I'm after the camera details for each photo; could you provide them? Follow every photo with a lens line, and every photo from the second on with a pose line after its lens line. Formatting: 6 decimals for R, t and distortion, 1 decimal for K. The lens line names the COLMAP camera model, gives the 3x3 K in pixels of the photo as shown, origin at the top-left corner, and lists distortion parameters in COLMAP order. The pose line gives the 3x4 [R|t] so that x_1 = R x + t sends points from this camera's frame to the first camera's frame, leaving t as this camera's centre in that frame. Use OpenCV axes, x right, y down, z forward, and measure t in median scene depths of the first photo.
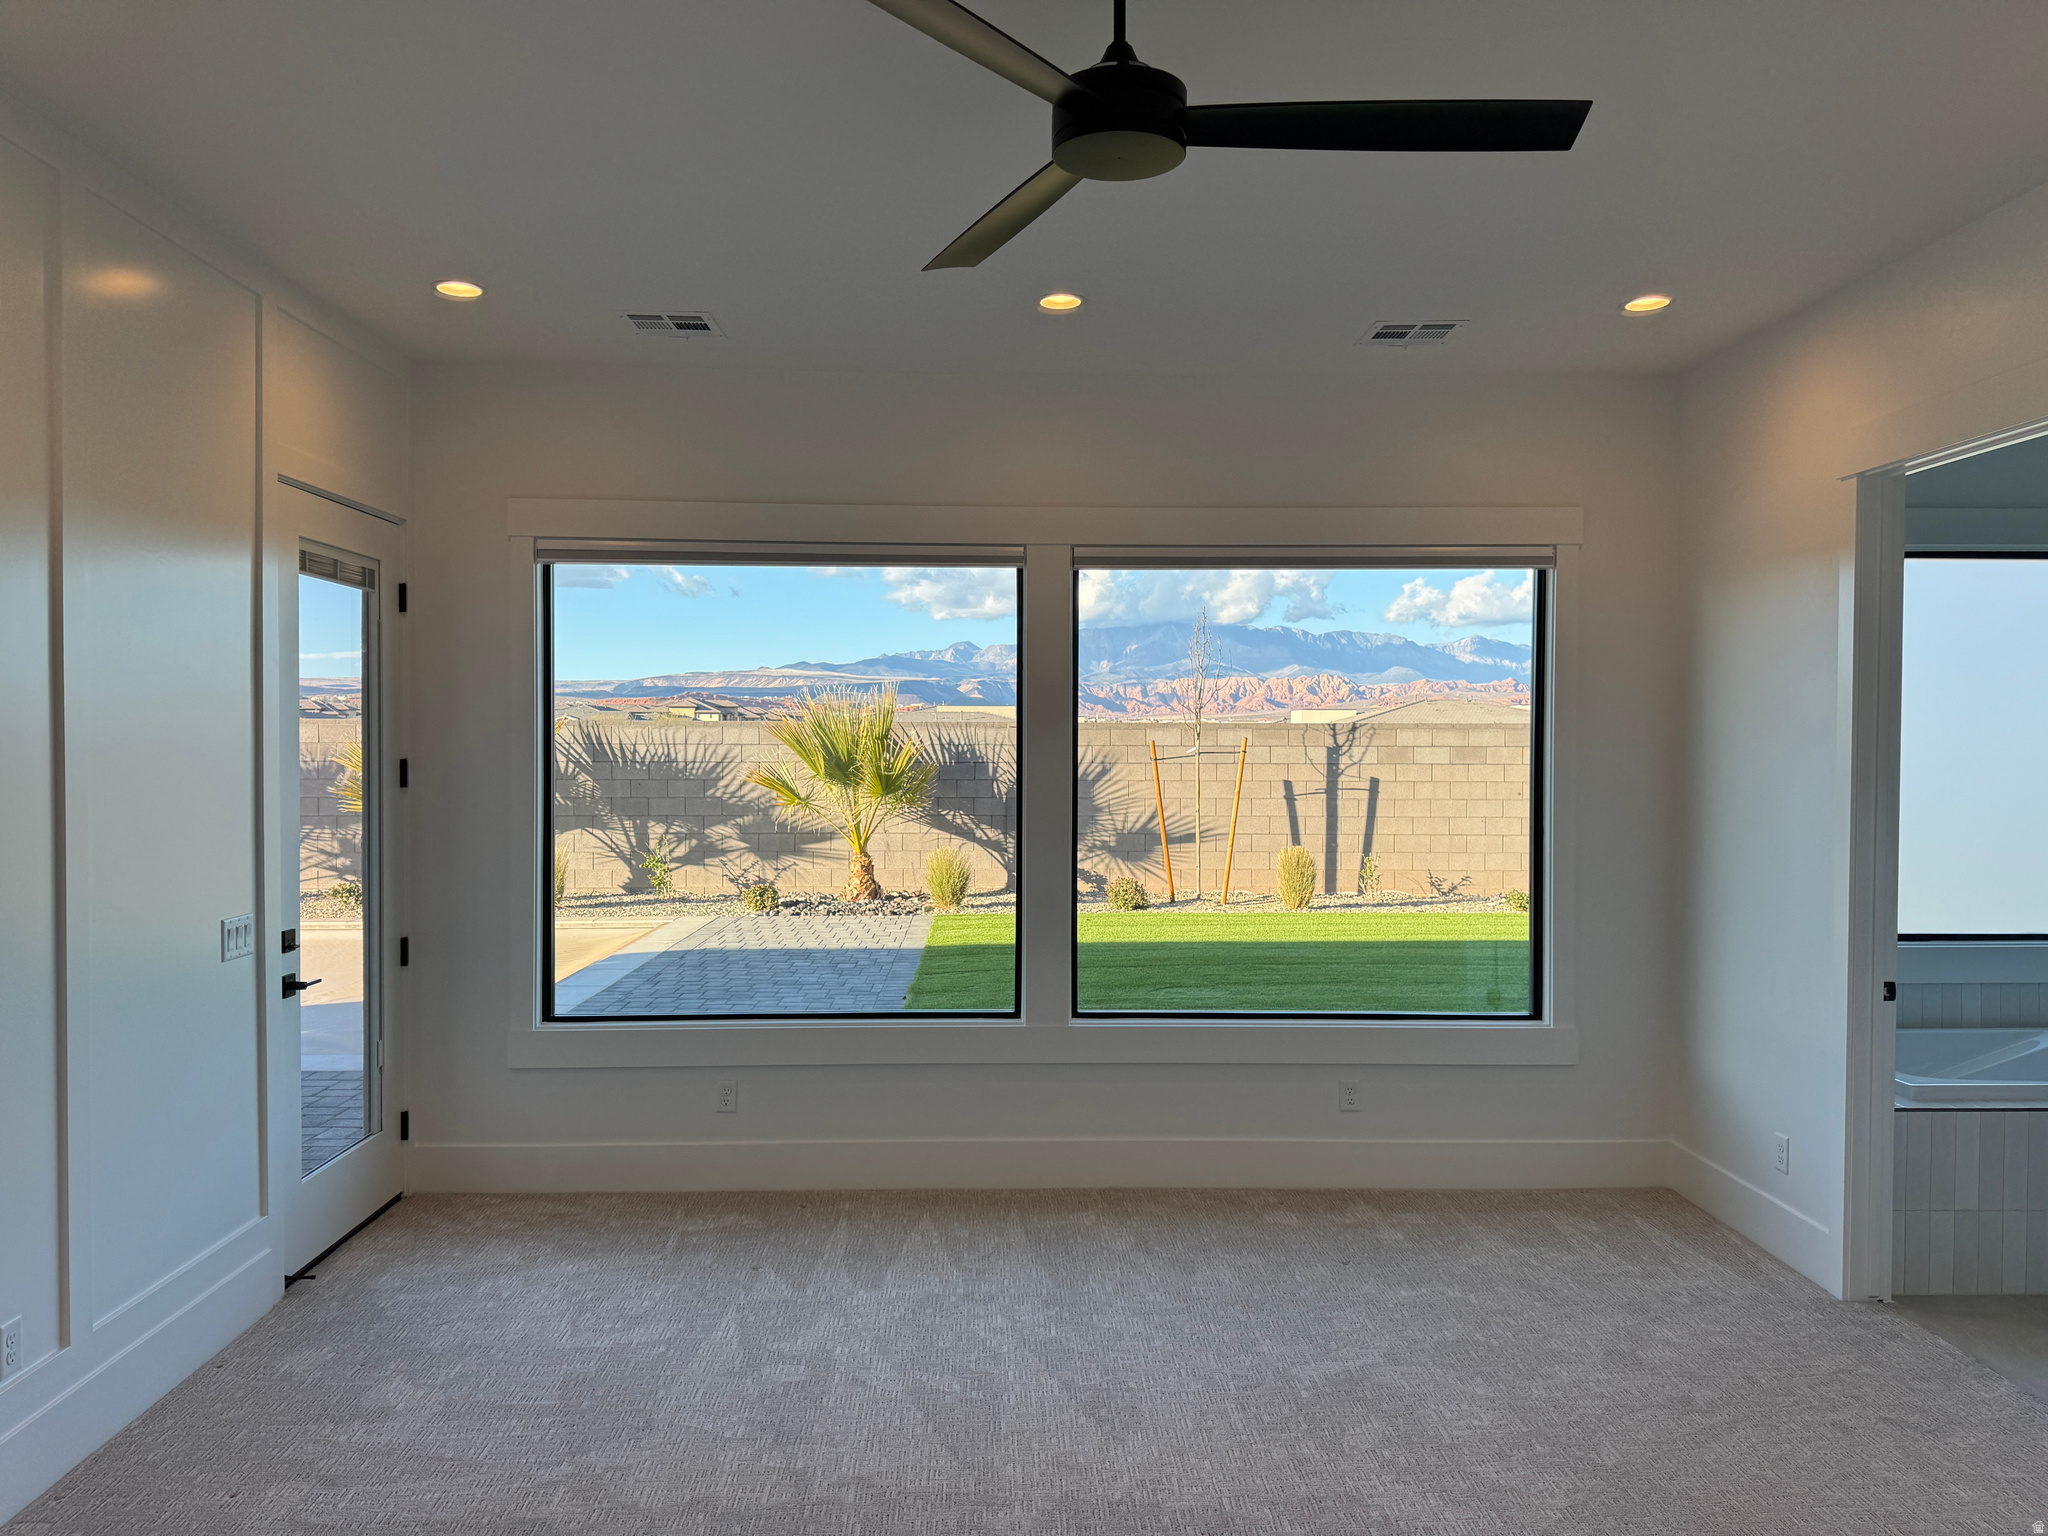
lens RADIAL K [[1430.8, 0, 1021.1], [0, 1430.8, 768.7], [0, 0, 1]] dist [0.023813, -0.025414]
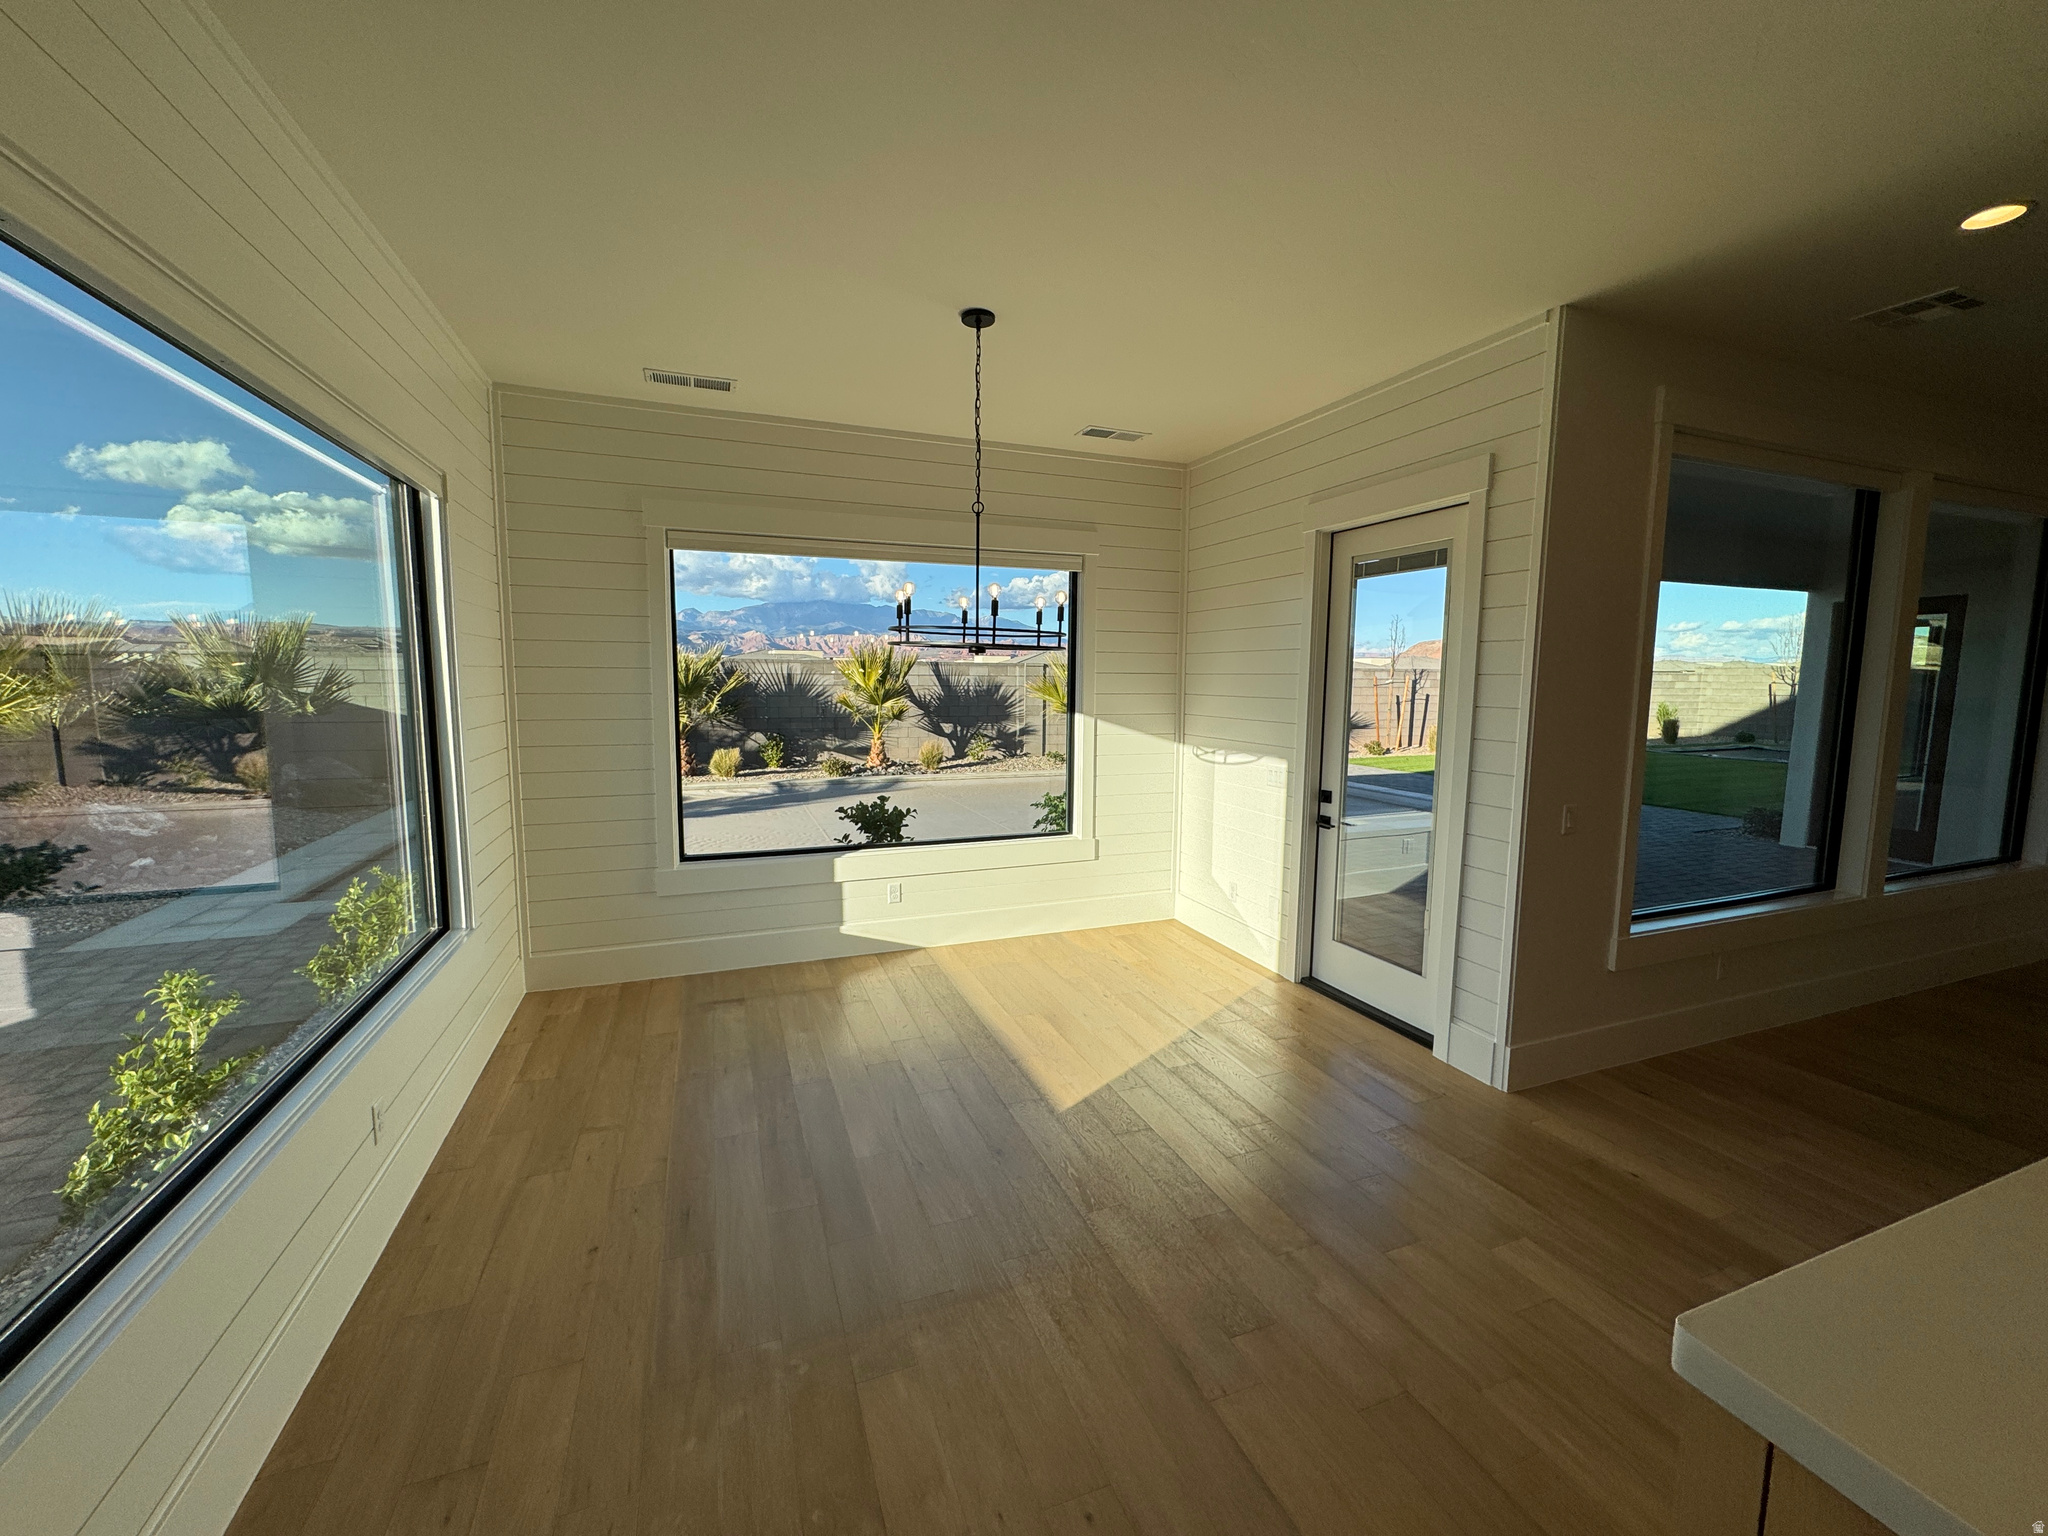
lens RADIAL K [[817.4, 0, 1020.7], [0, 817.4, 771.5], [0, 0, 1]] dist [-0.000843, 0.000249]
pose [[0.943378, -0.032373, 0.330137, -2.682080], [-0.001261, 0.994870, 0.101157, -0.005155], [-0.331718, -0.095846, 0.938497, 0.036173]]
